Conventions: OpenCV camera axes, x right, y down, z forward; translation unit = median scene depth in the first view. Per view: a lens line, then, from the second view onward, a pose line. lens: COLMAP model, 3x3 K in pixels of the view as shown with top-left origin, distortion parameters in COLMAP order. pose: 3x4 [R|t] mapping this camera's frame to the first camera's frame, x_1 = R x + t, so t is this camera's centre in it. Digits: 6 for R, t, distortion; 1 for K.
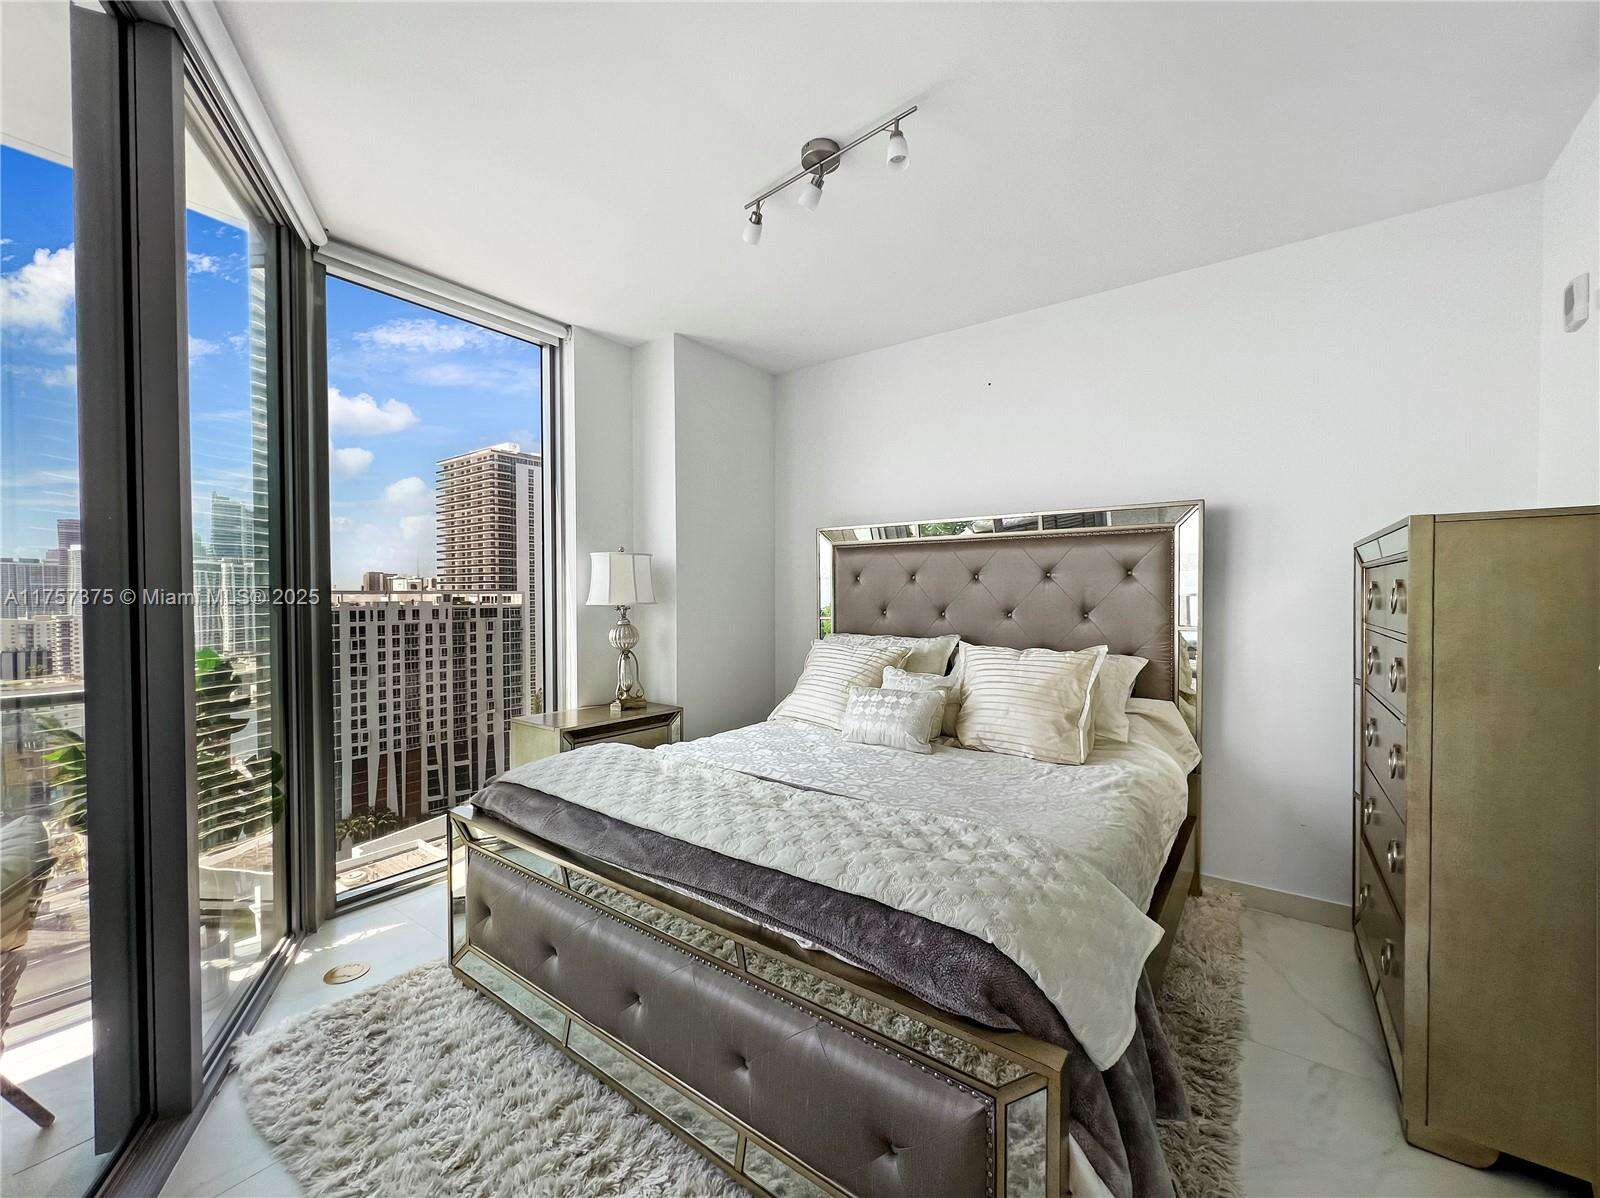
lens RADIAL K [[641.9, 0, 789.9], [0, 641.9, 596.5], [0, 0, 1]] dist [-0.003153, -0.000037]
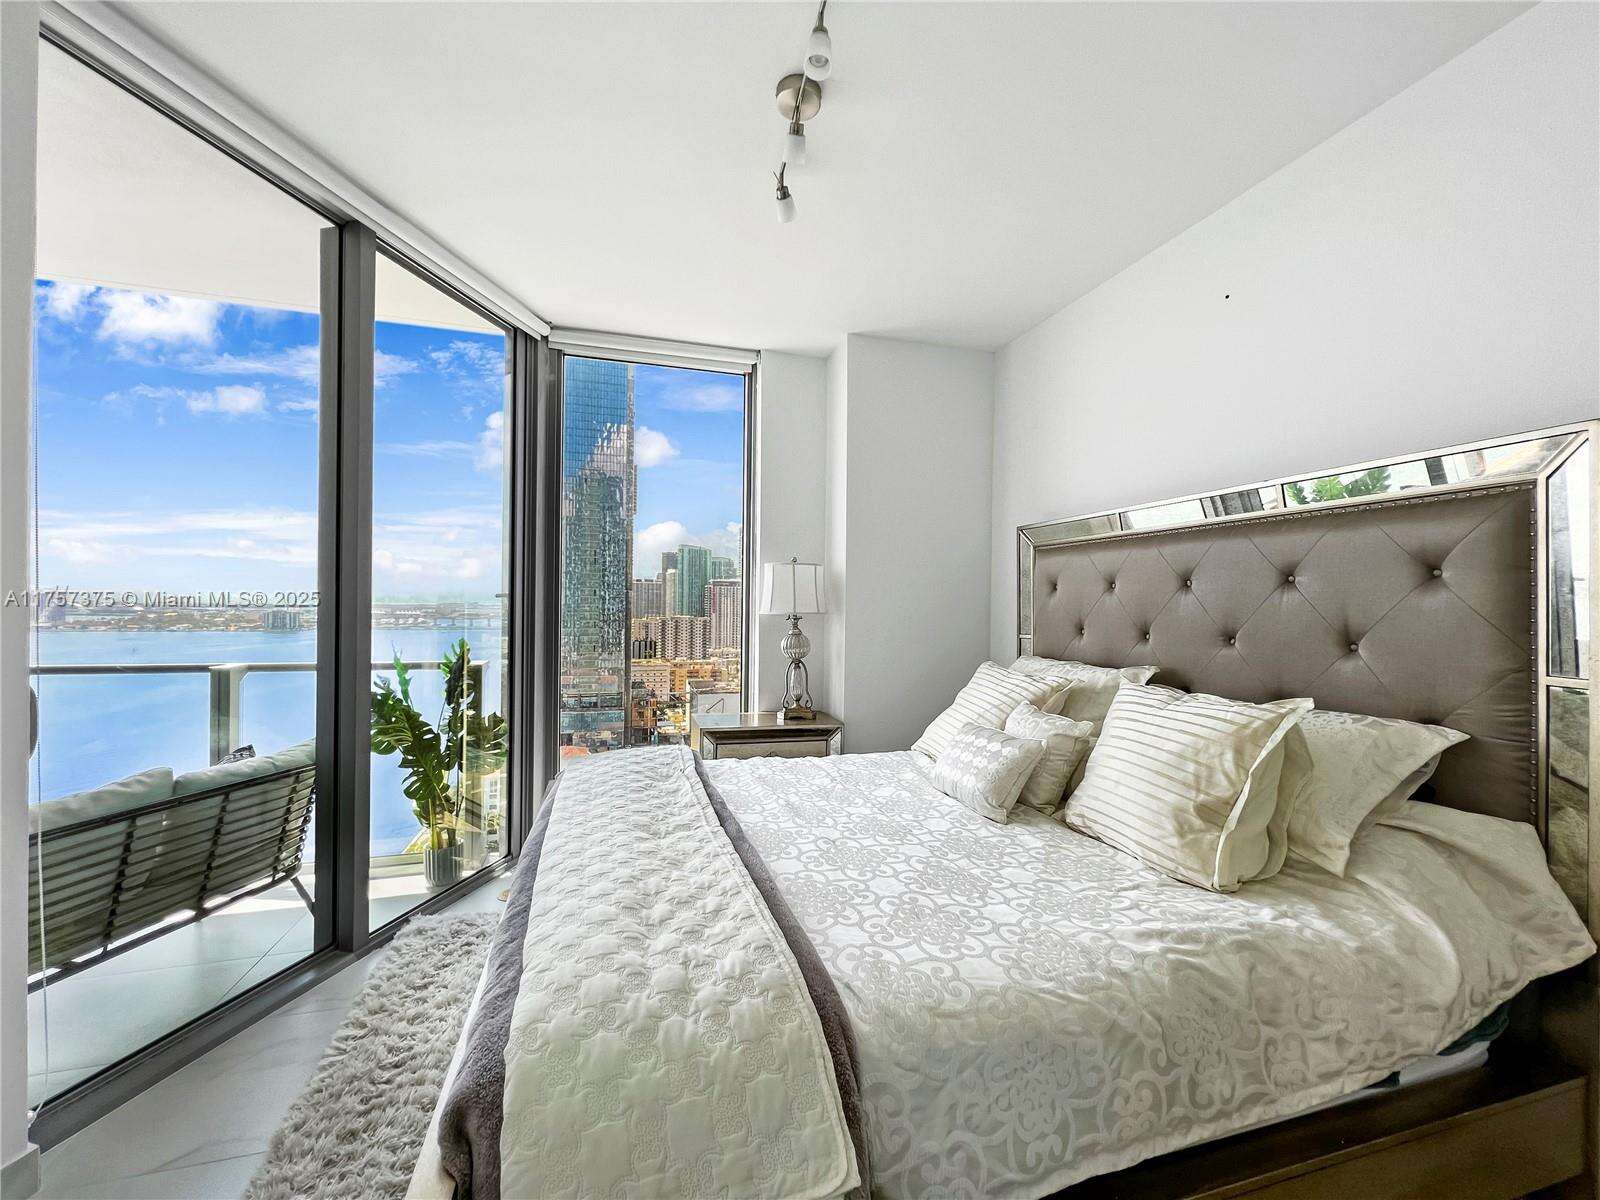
lens RADIAL K [[641.9, 0, 796.6], [0, 641.9, 599.3], [0, 0, 1]] dist [-0.003153, -0.000037]
pose [[0.800224, 0.005799, -0.599674, 0.407254], [-0.016086, 0.999801, -0.011797, 0.001084], [0.599486, 0.019087, 0.800158, 0.228048]]
